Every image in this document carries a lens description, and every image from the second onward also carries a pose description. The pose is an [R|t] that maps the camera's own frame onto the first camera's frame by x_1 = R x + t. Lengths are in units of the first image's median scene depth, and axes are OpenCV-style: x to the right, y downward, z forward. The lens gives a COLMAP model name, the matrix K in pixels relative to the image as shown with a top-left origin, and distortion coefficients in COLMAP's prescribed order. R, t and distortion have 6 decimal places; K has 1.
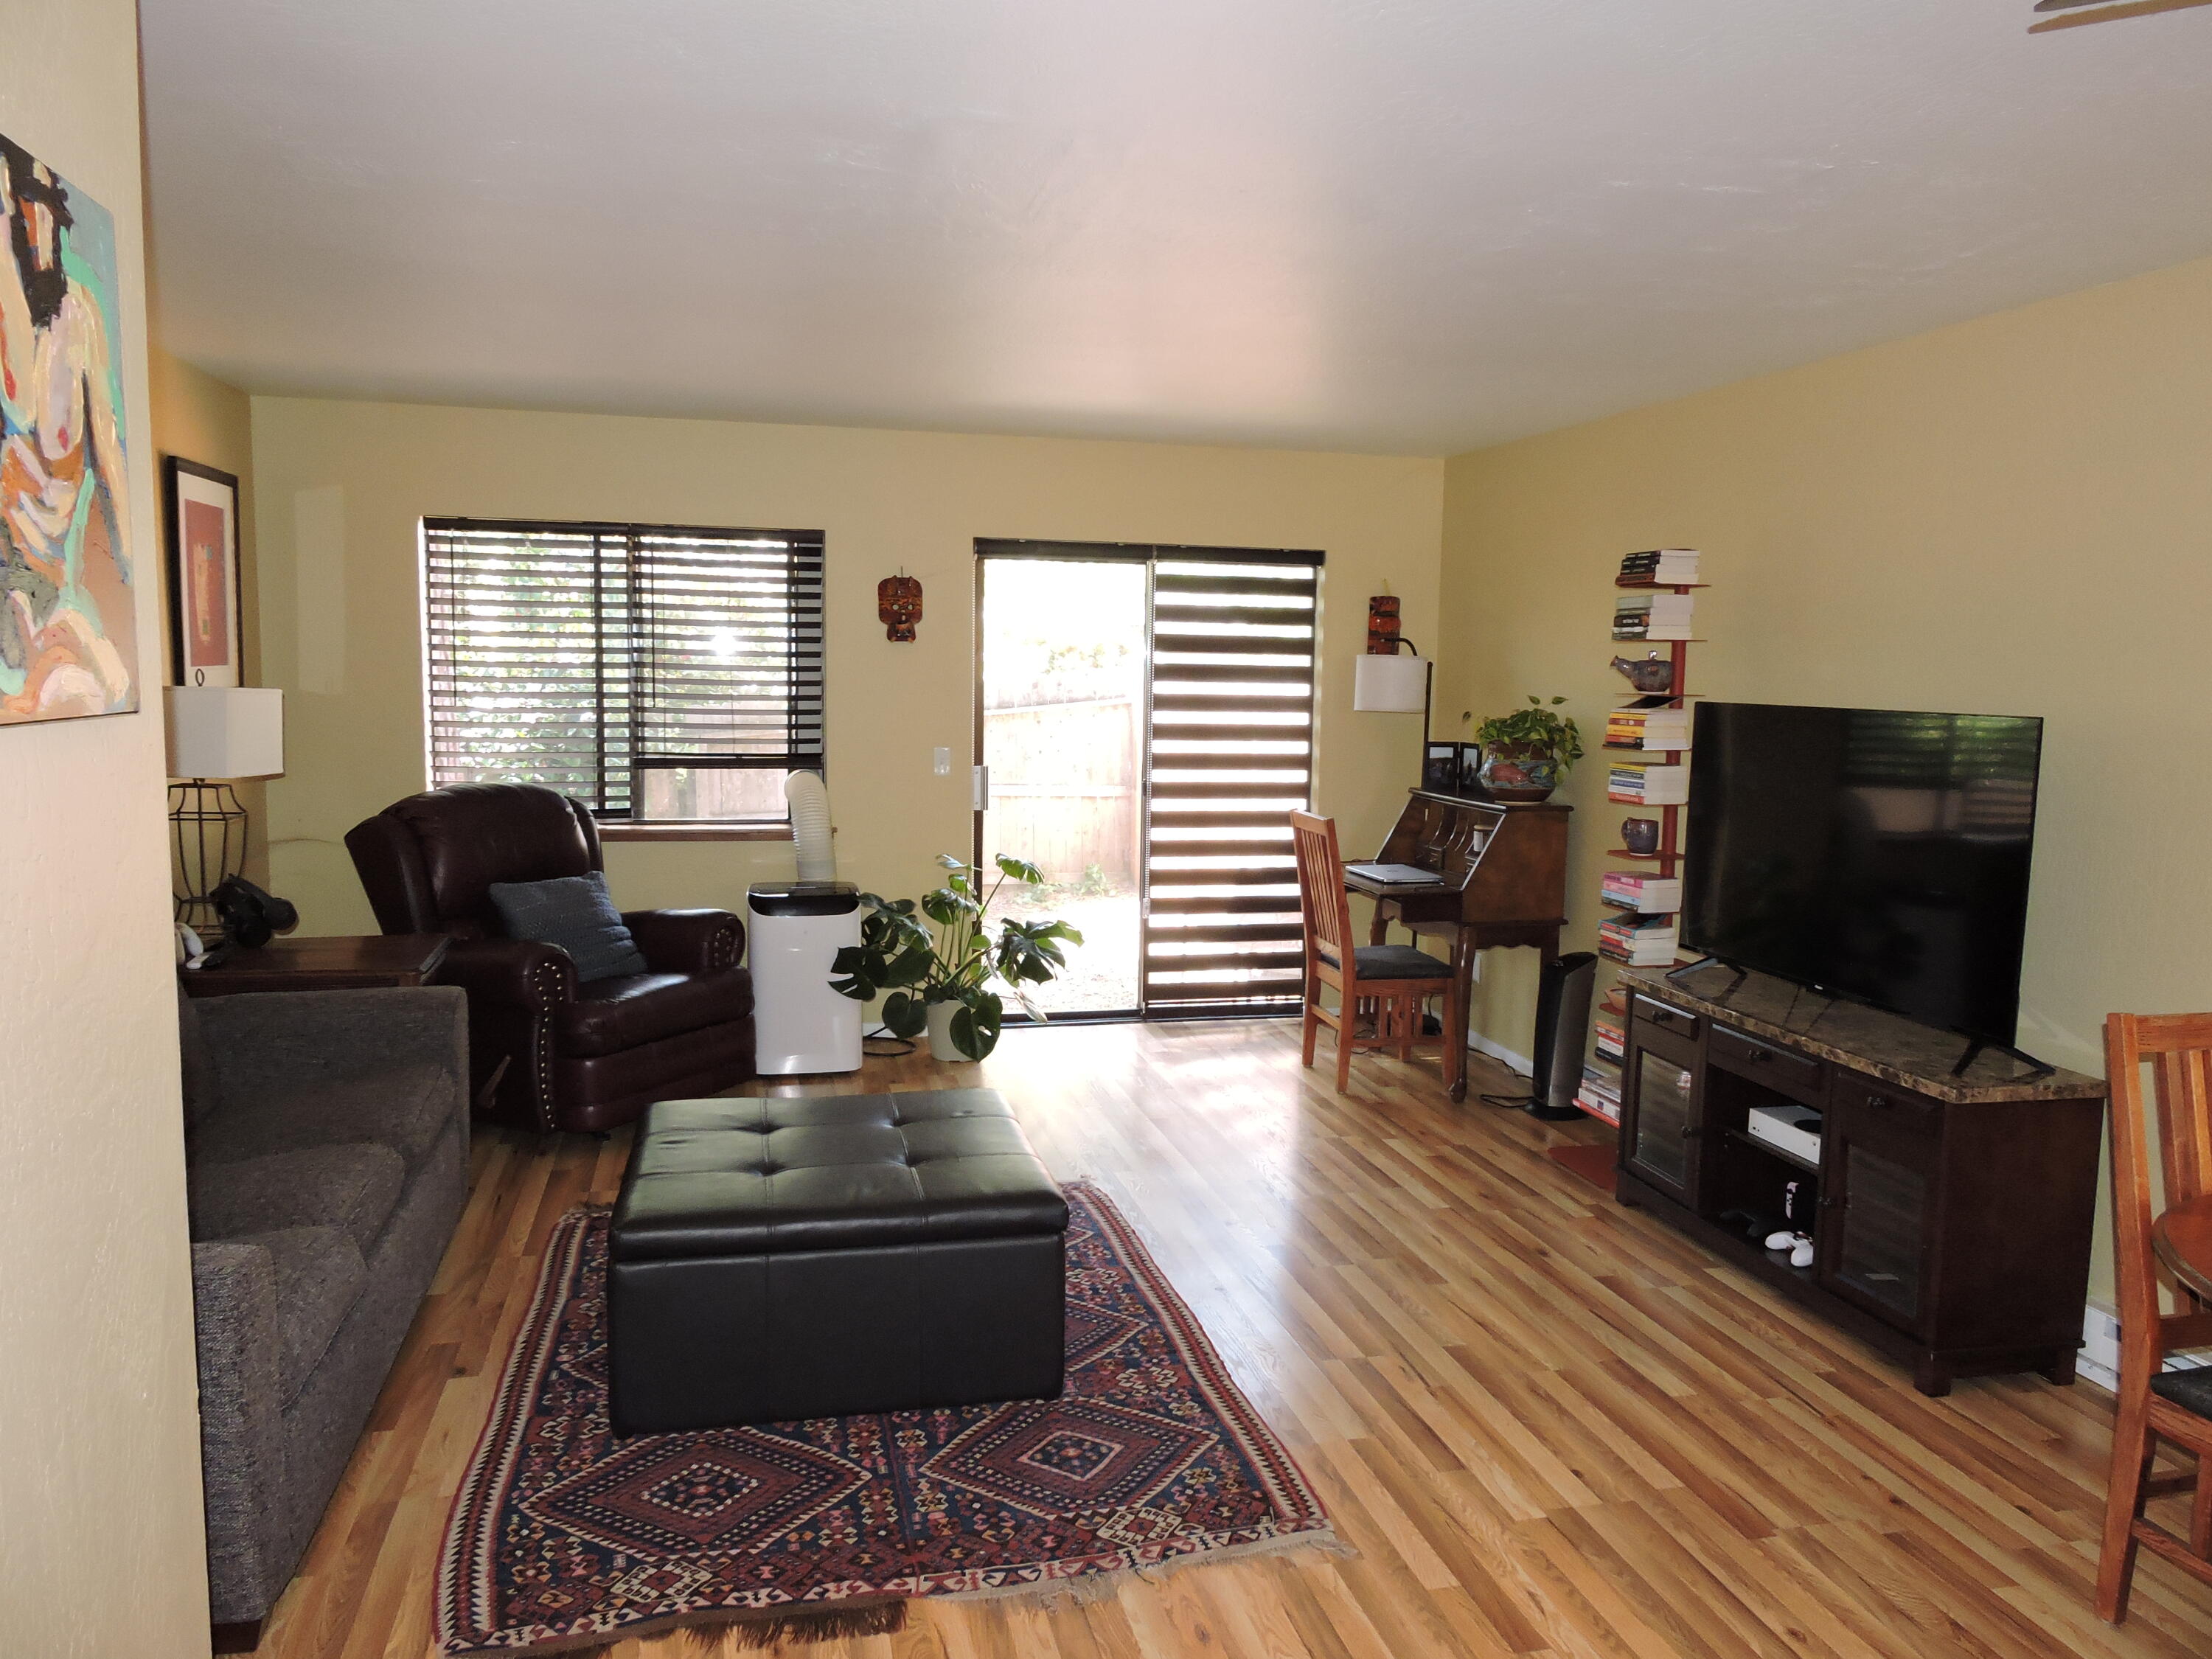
lens RADIAL K [[1575.3, 0, 1104.7], [0, 1575.3, 827.8], [0, 0, 1]] dist [0.000317, -0.003067]
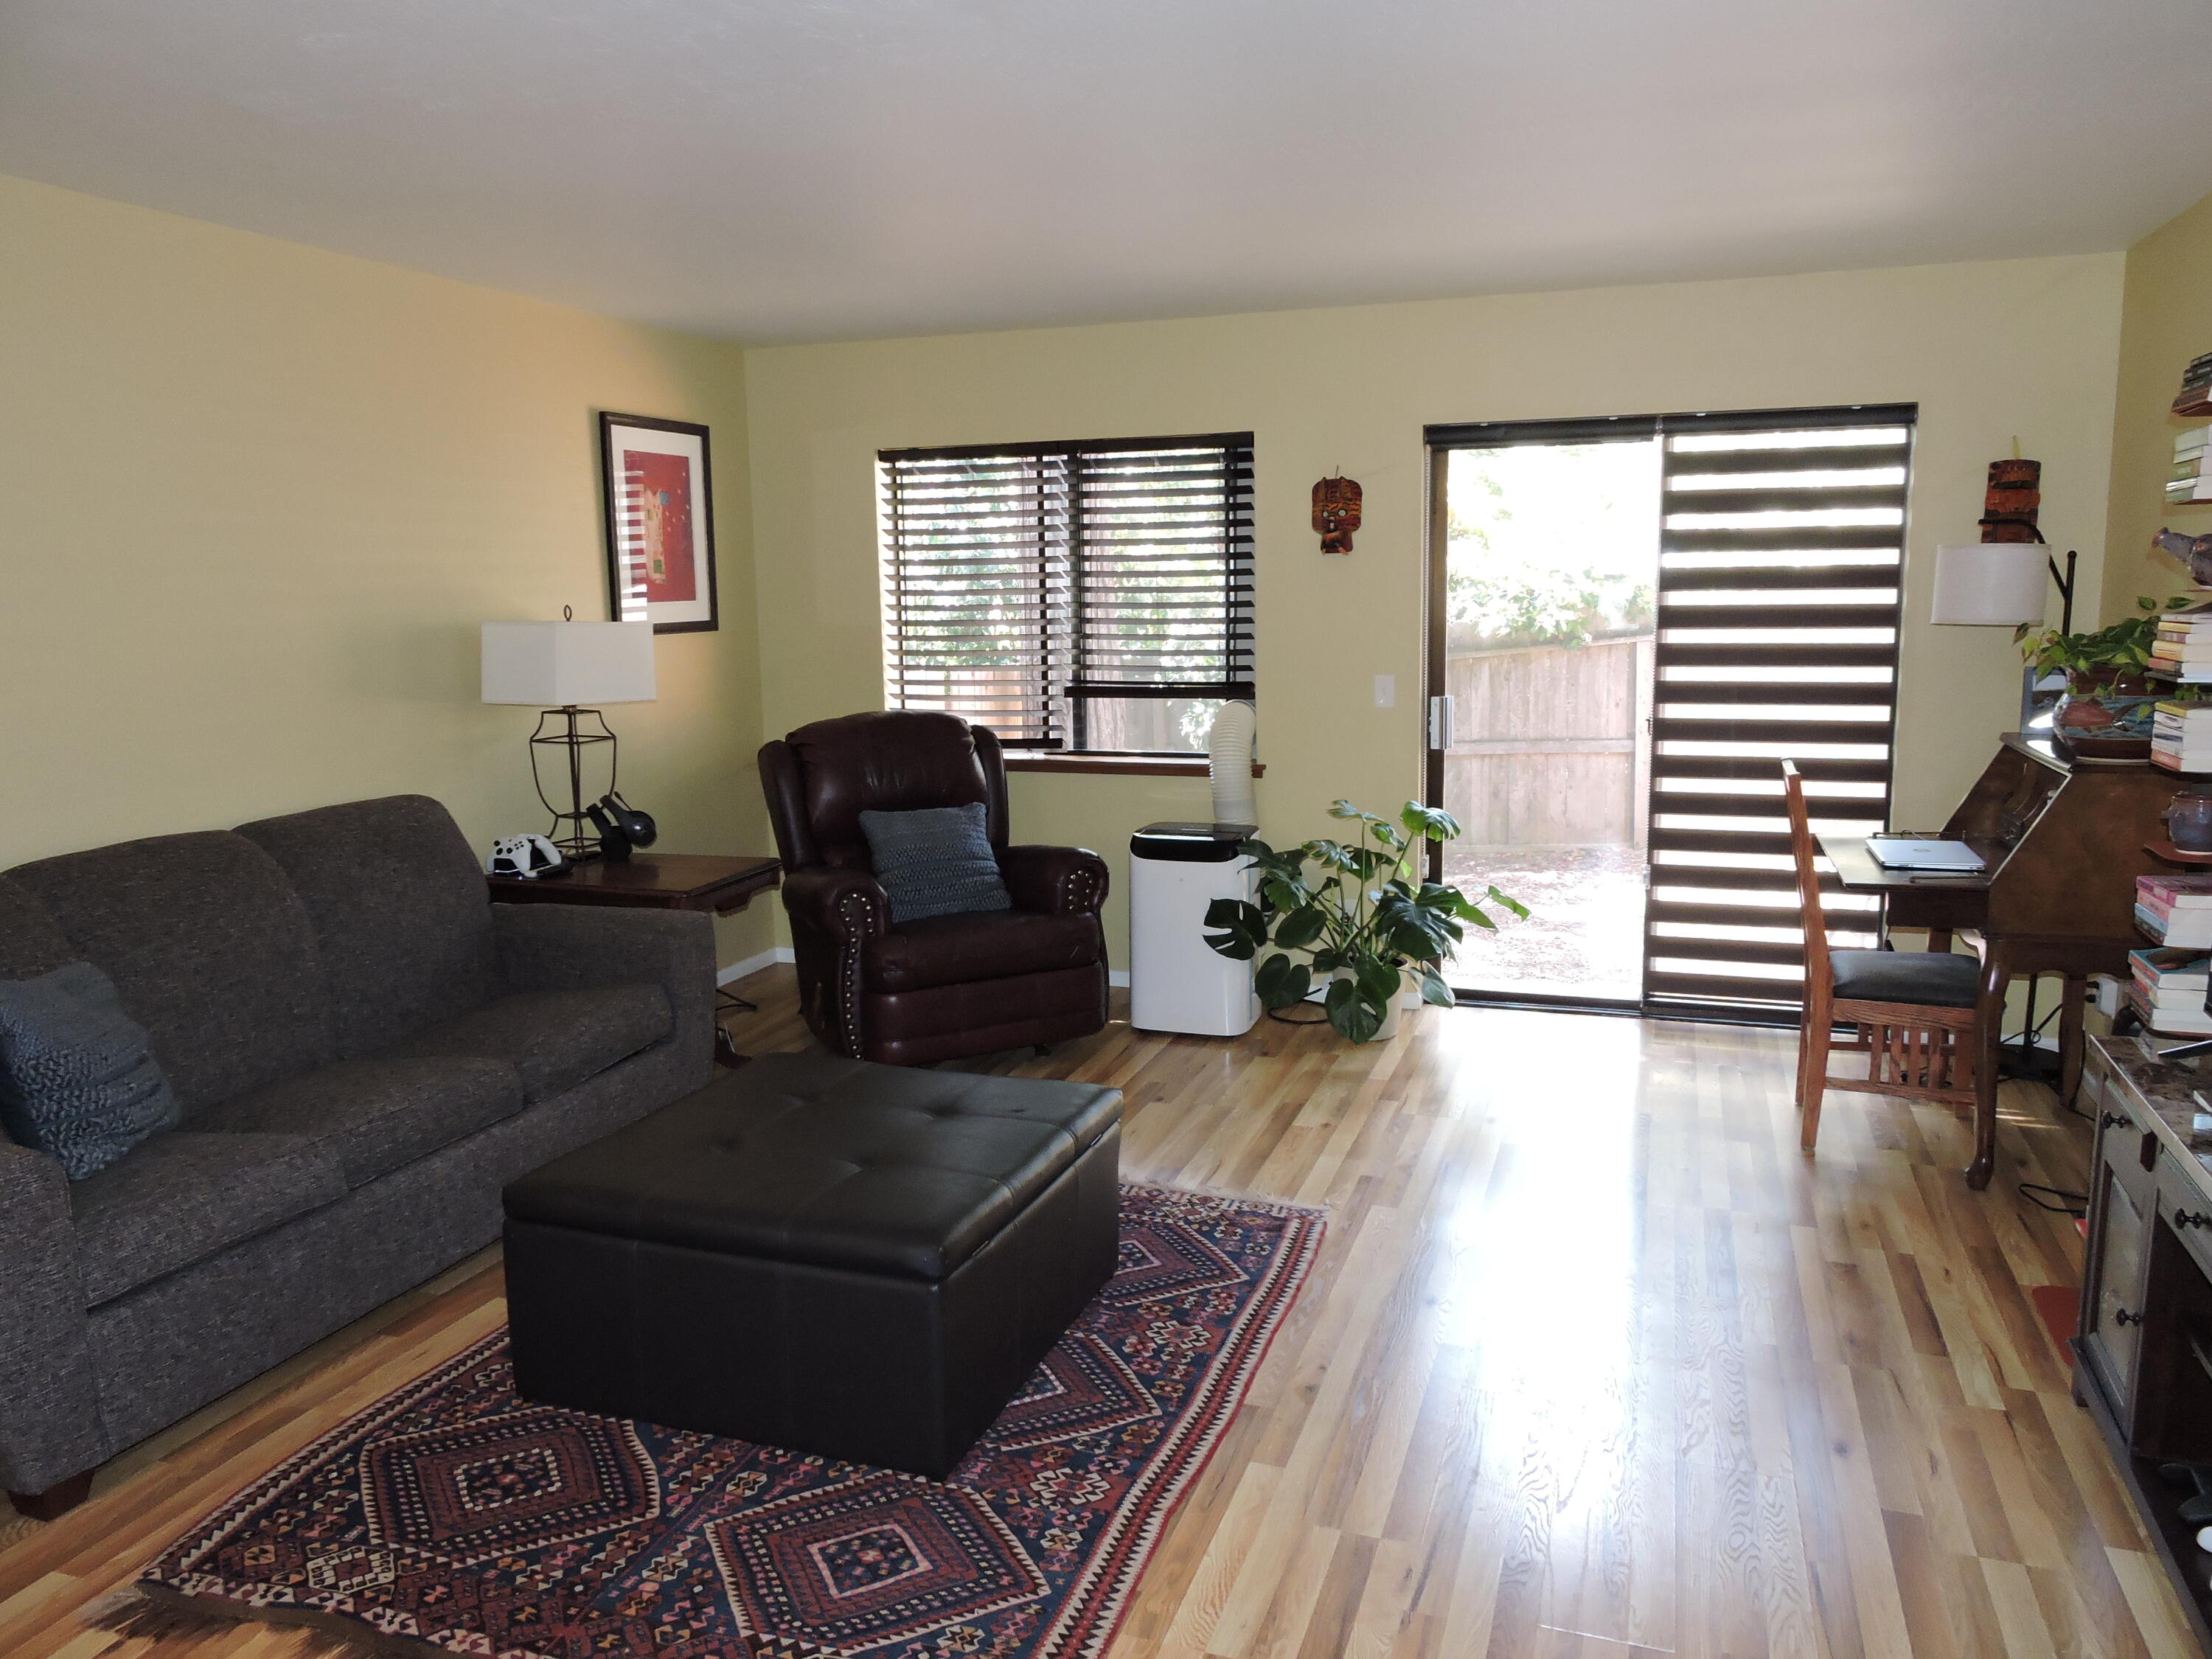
lens RADIAL K [[1575.3, 0, 1104.5], [0, 1575.3, 828.0], [0, 0, 1]] dist [0.000317, -0.003067]
pose [[0.839692, 0.052716, -0.540498, 0.428147], [-0.026383, 0.998062, 0.056357, -0.021824], [0.542422, -0.033062, 0.839455, 0.343446]]
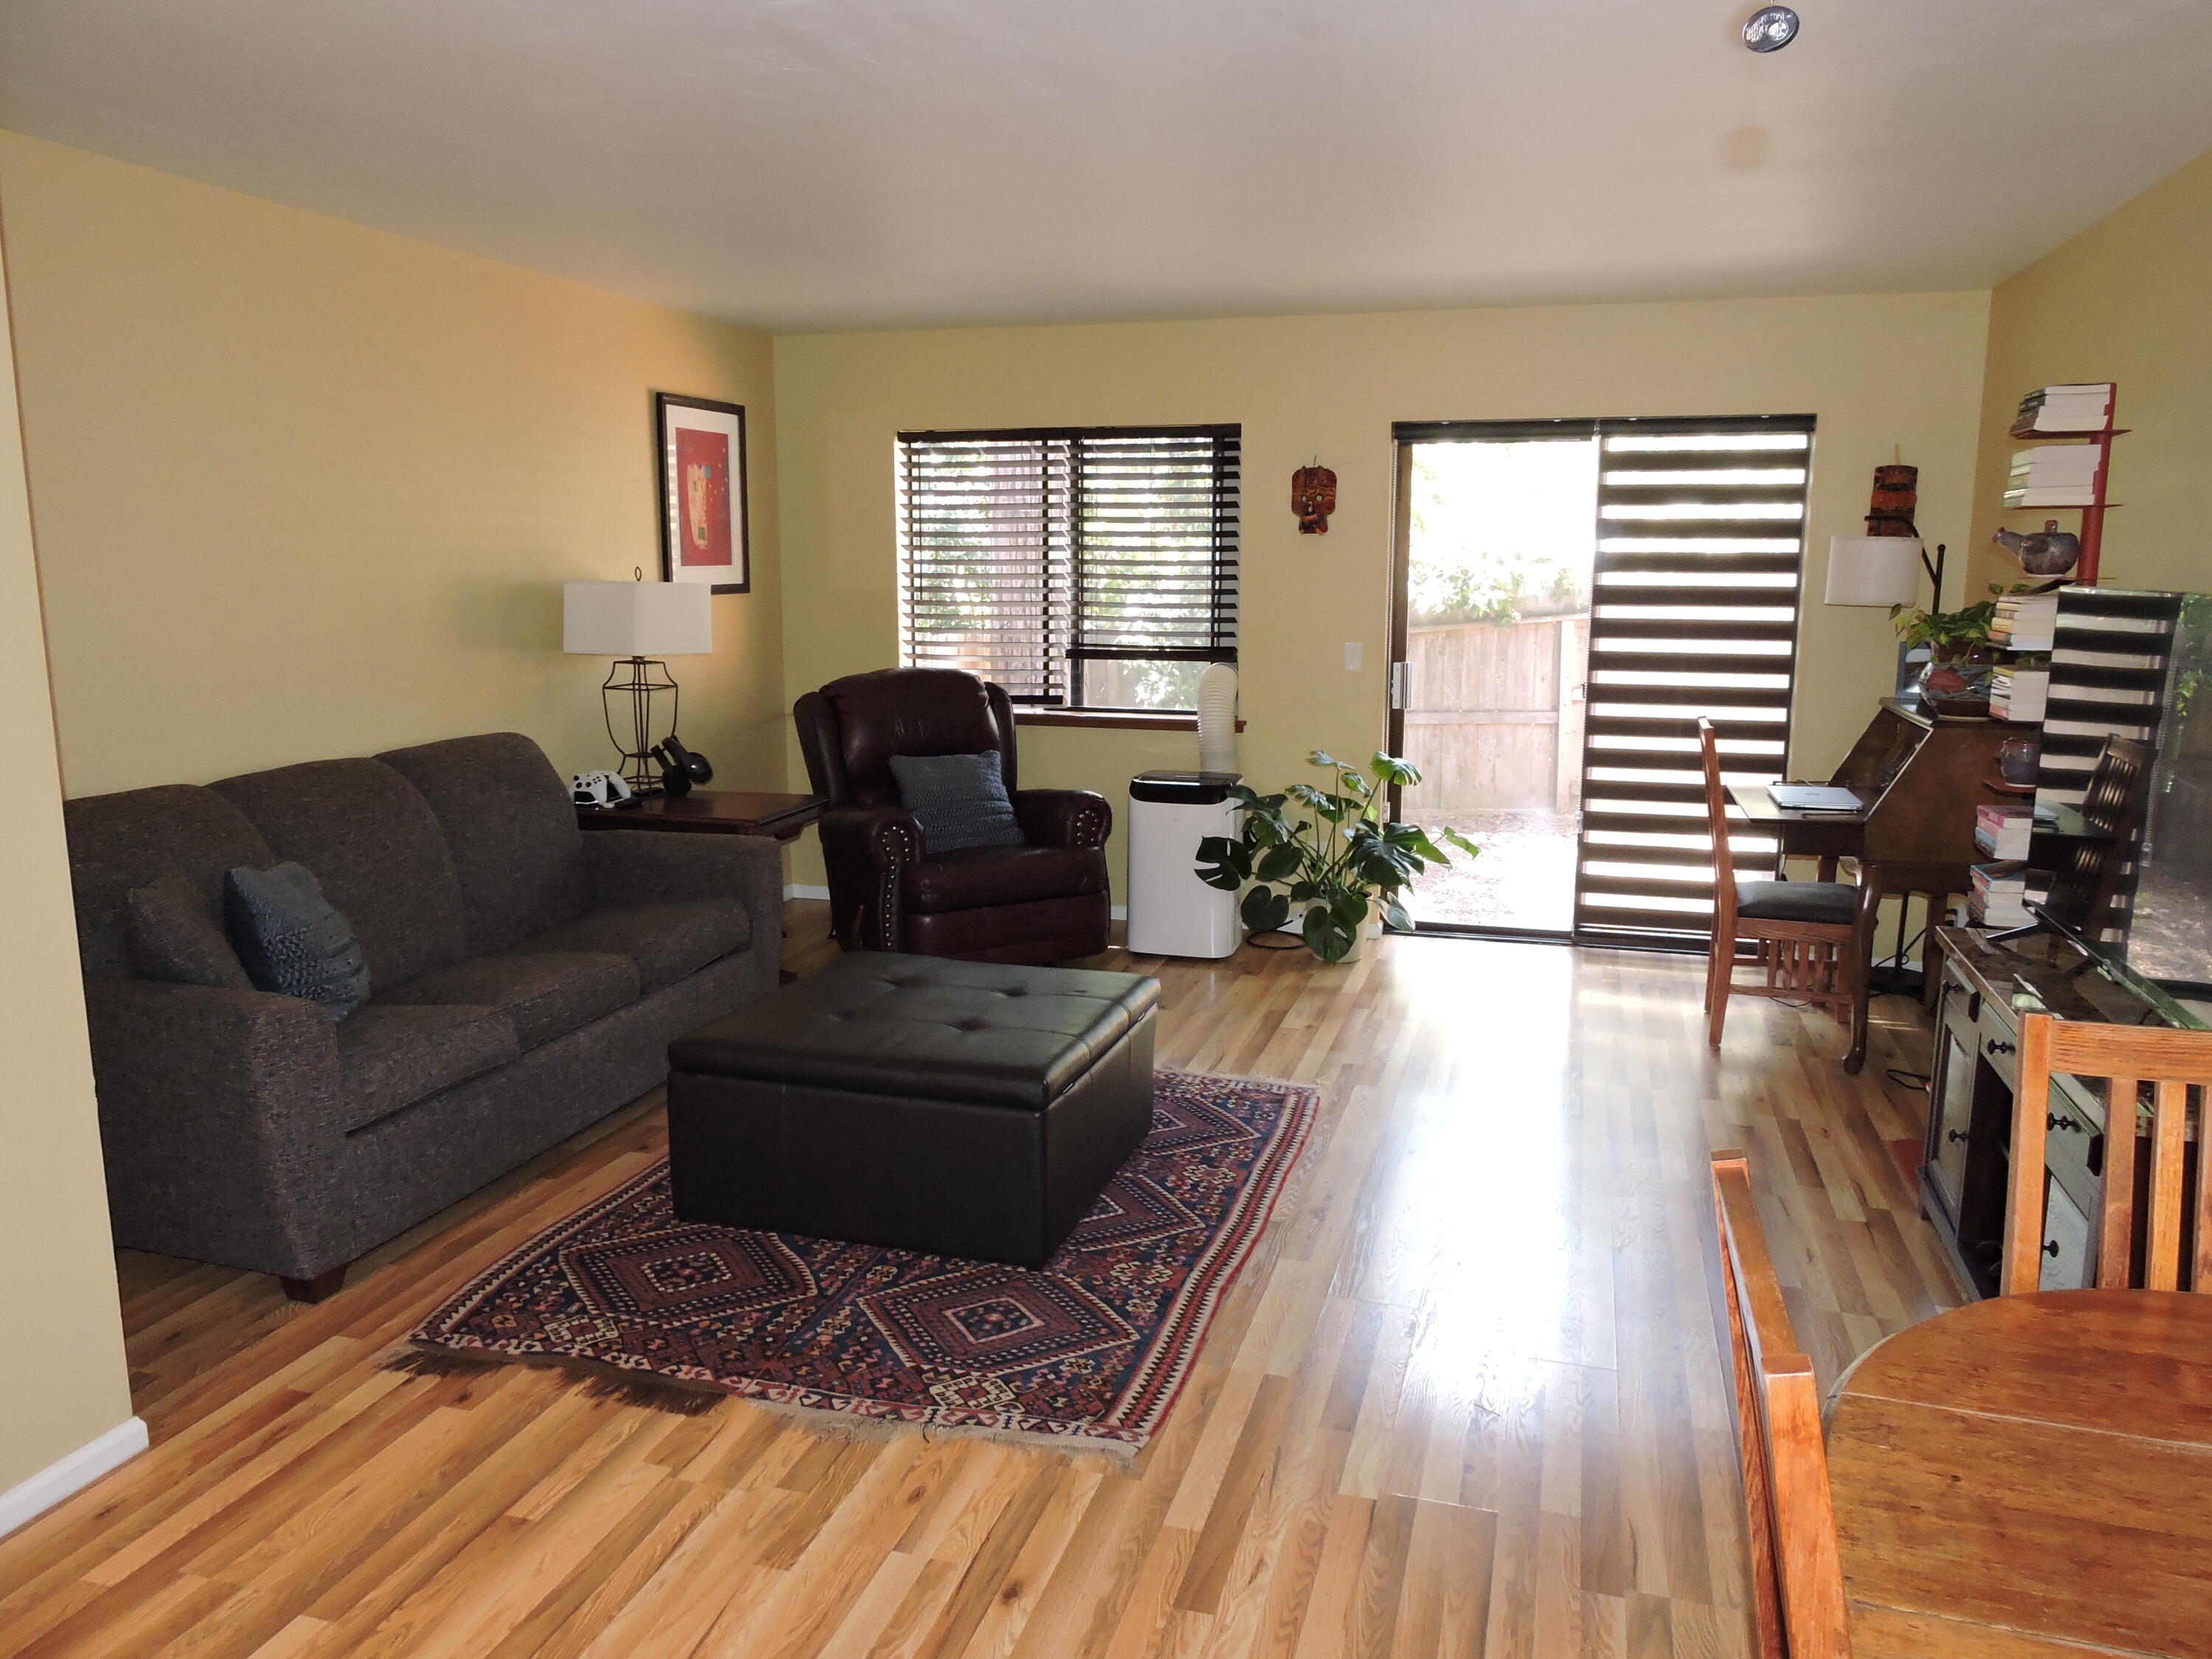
lens RADIAL K [[1575.3, 0, 1105.1], [0, 1575.3, 825.0], [0, 0, 1]] dist [0.000317, -0.003067]
pose [[0.866101, 0.068879, -0.495101, 0.456267], [-0.039975, 0.996833, 0.068750, 0.001354], [0.498268, -0.039753, 0.866111, 0.134514]]
